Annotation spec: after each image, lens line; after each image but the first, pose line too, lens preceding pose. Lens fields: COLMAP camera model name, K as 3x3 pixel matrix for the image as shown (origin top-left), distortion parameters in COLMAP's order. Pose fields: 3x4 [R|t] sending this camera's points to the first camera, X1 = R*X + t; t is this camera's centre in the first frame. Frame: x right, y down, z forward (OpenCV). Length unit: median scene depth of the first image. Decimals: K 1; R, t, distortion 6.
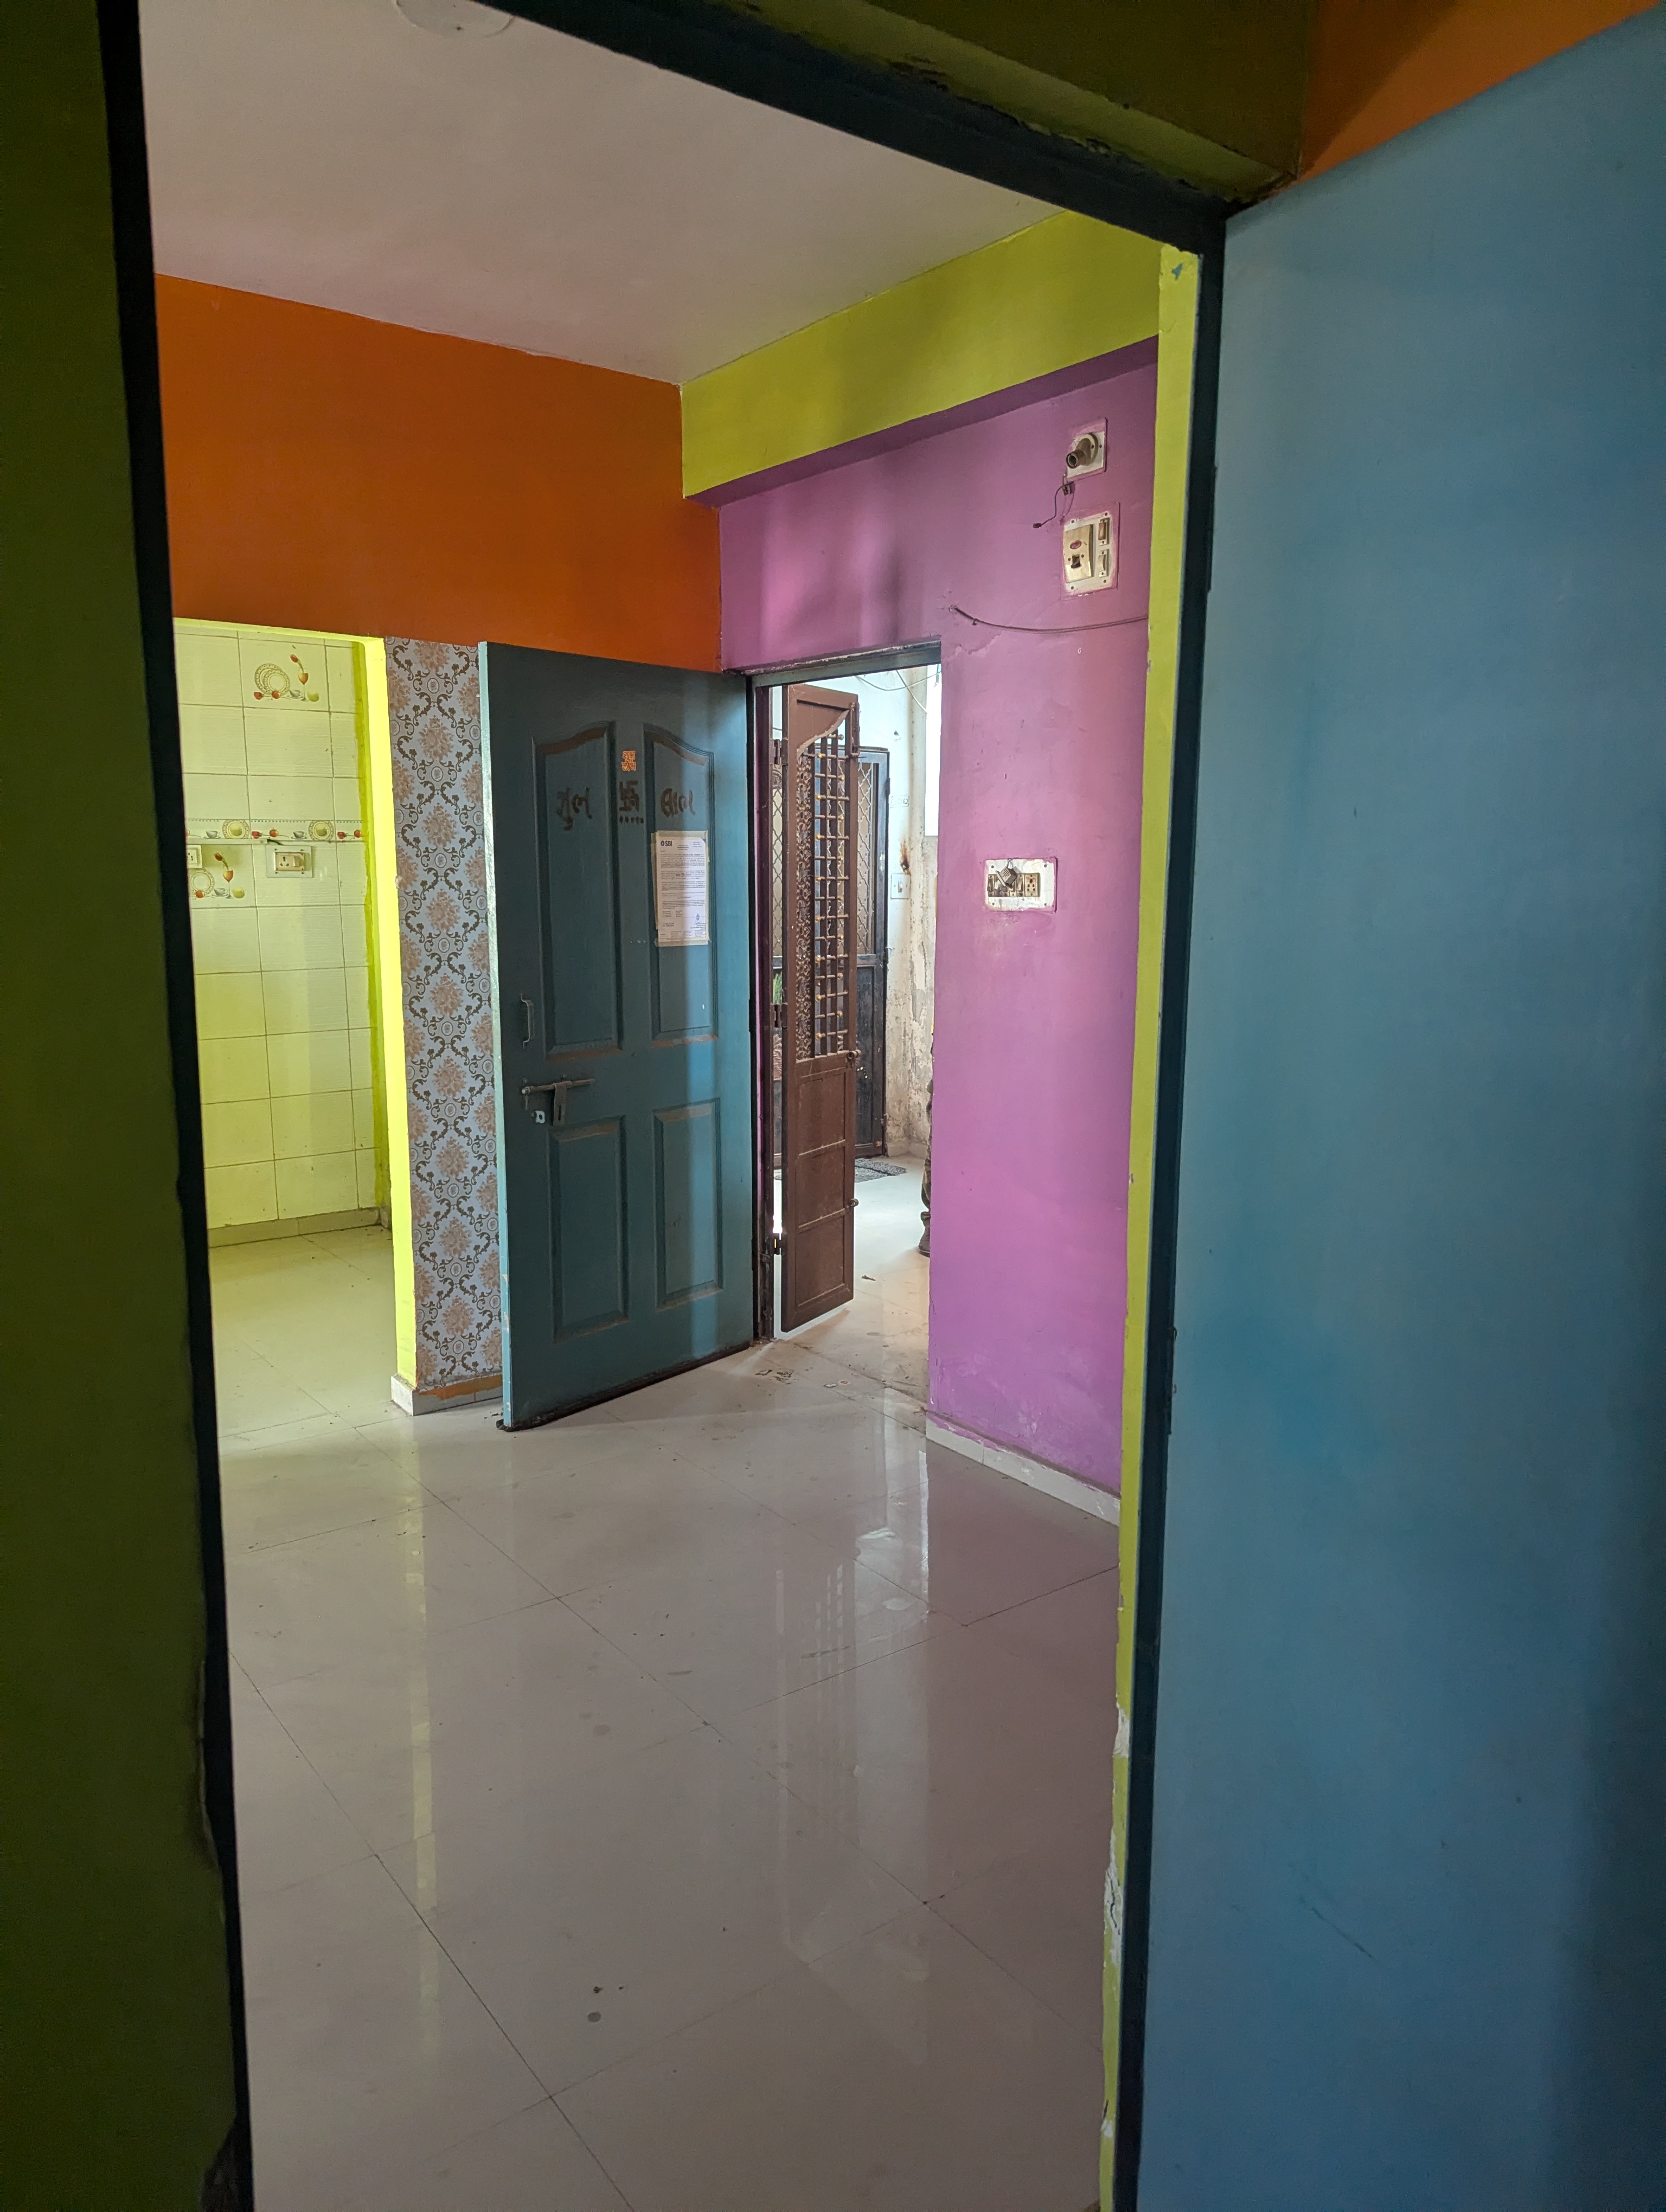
lens RADIAL K [[1538.3, 0, 827.1], [0, 1538.3, 1106.1], [0, 0, 1]] dist [0.045637, -0.061135]
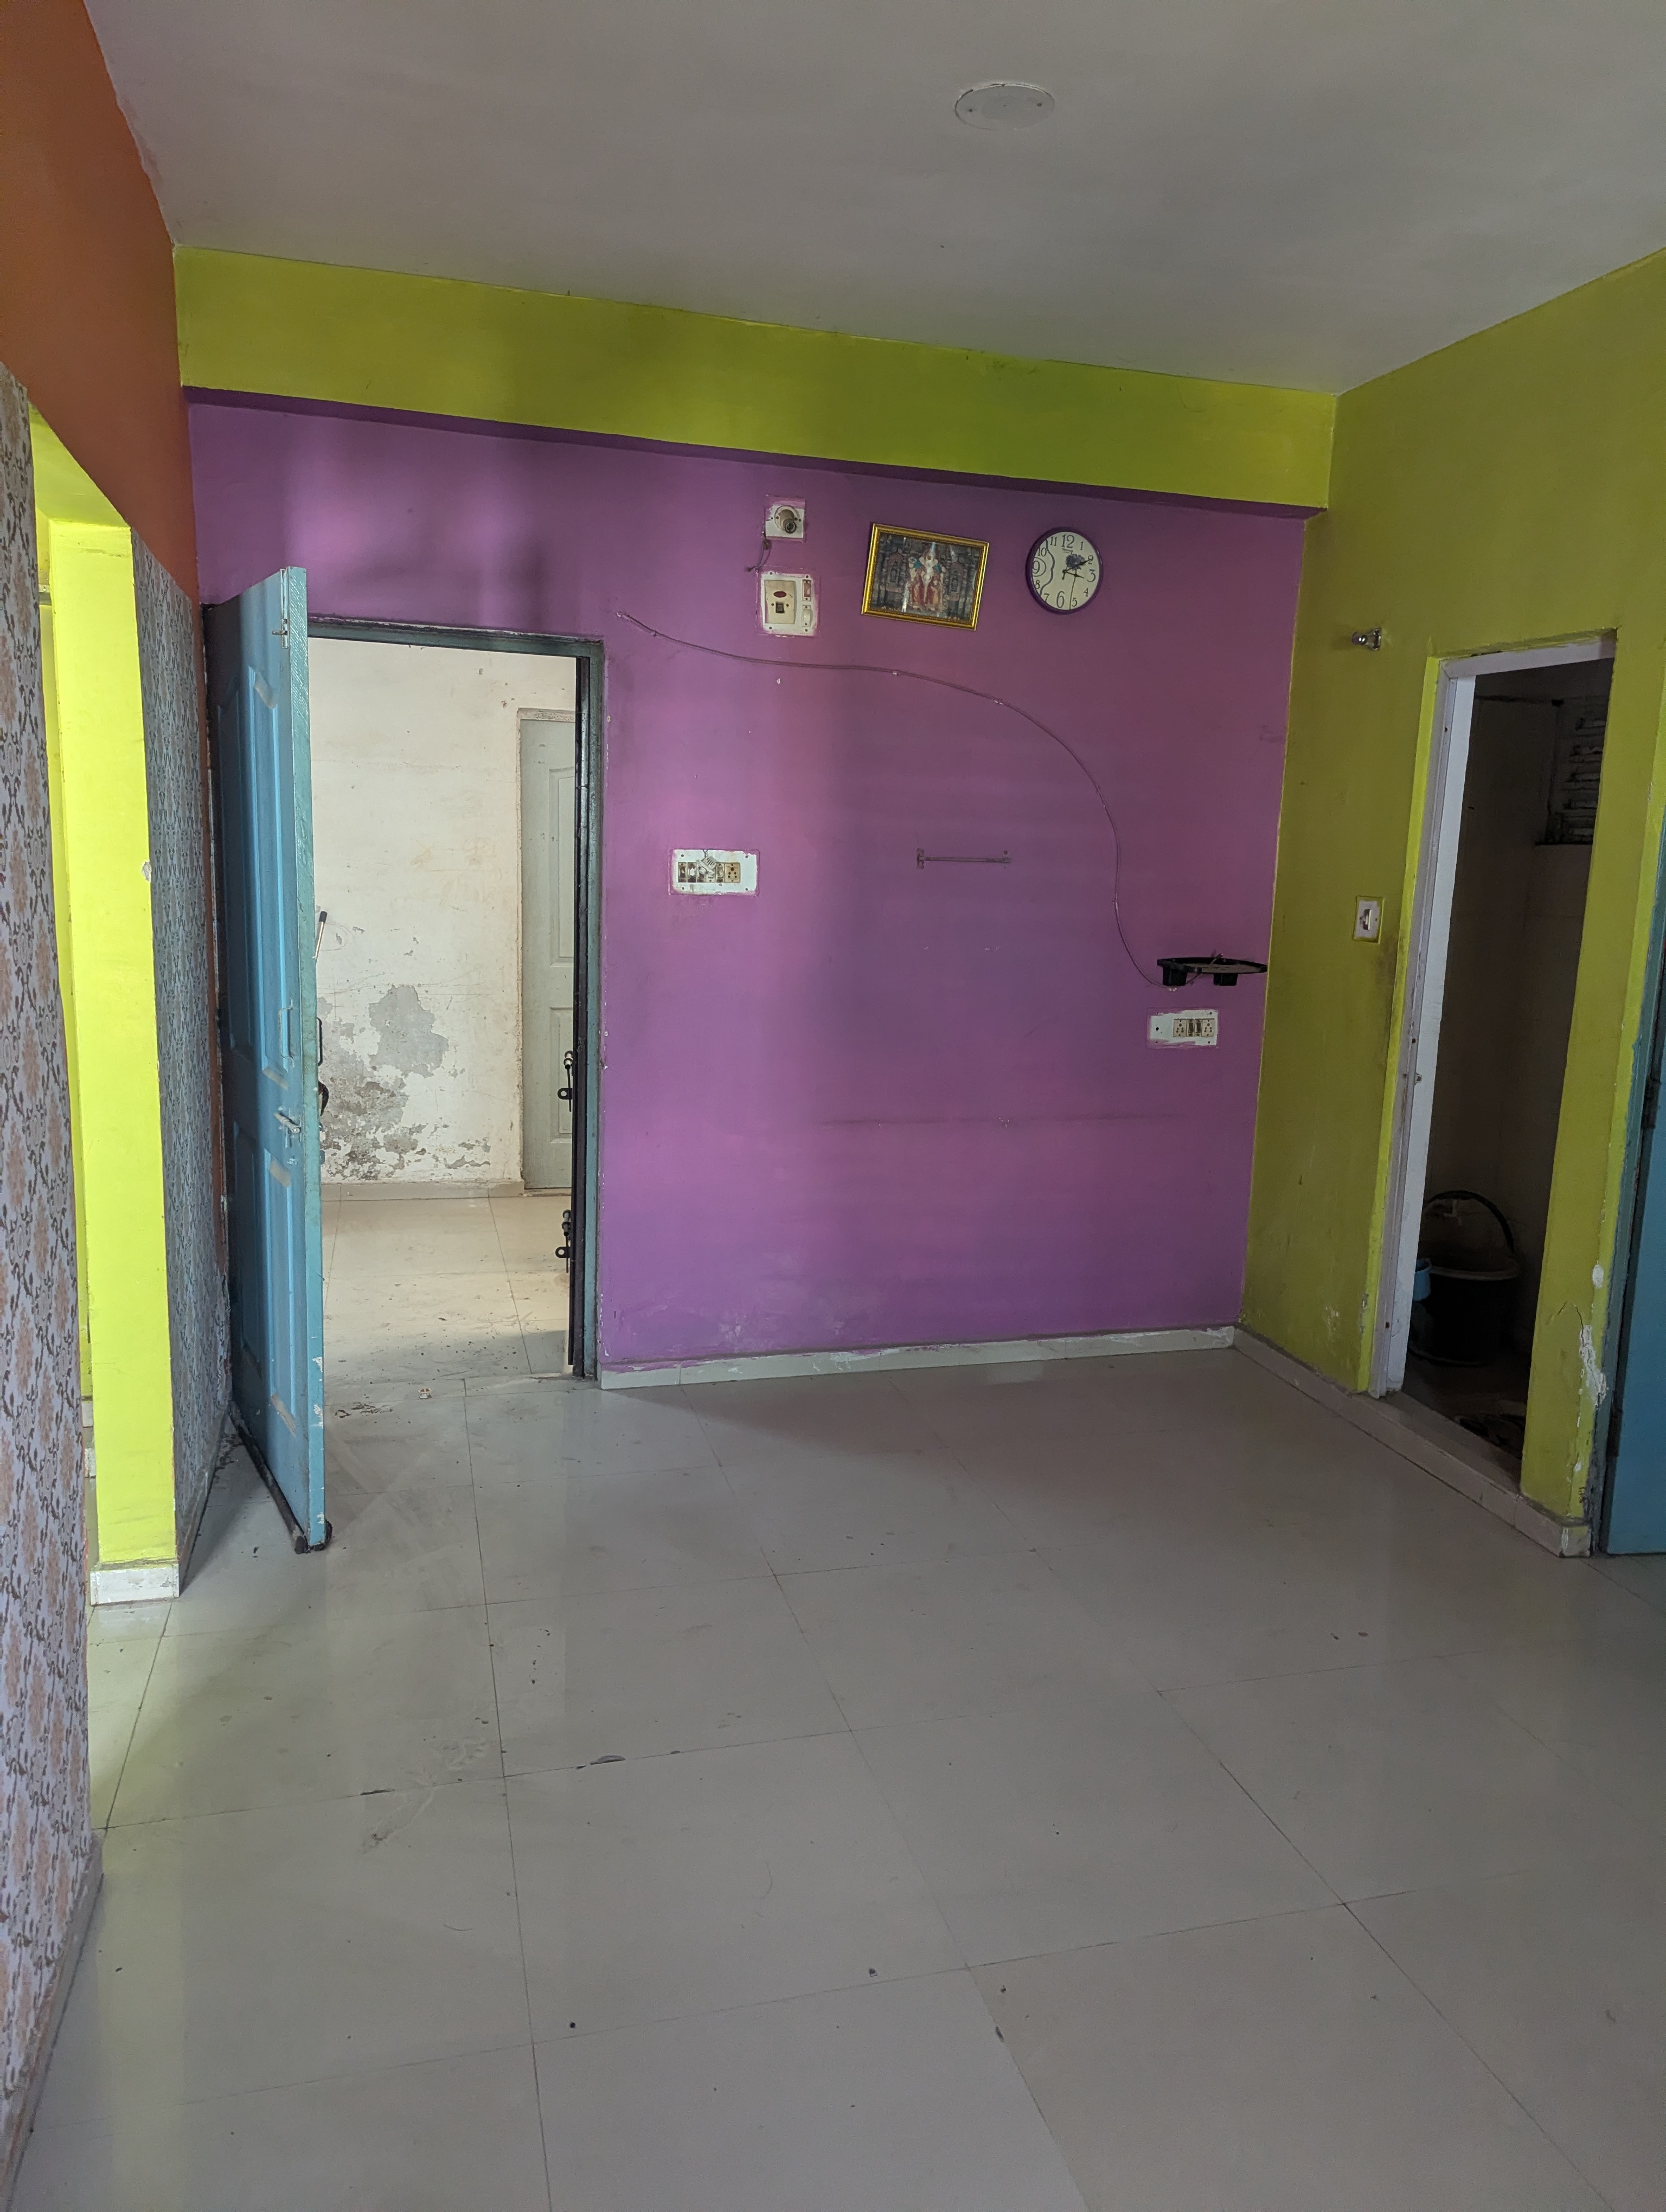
lens RADIAL K [[1538.3, 0, 841.4], [0, 1538.3, 1107.4], [0, 0, 1]] dist [0.045637, -0.061135]
pose [[0.356850, -0.148233, 0.922326, -0.942270], [0.117262, 0.986628, 0.113199, -0.089358], [-0.926773, 0.067758, 0.369460, 0.497232]]
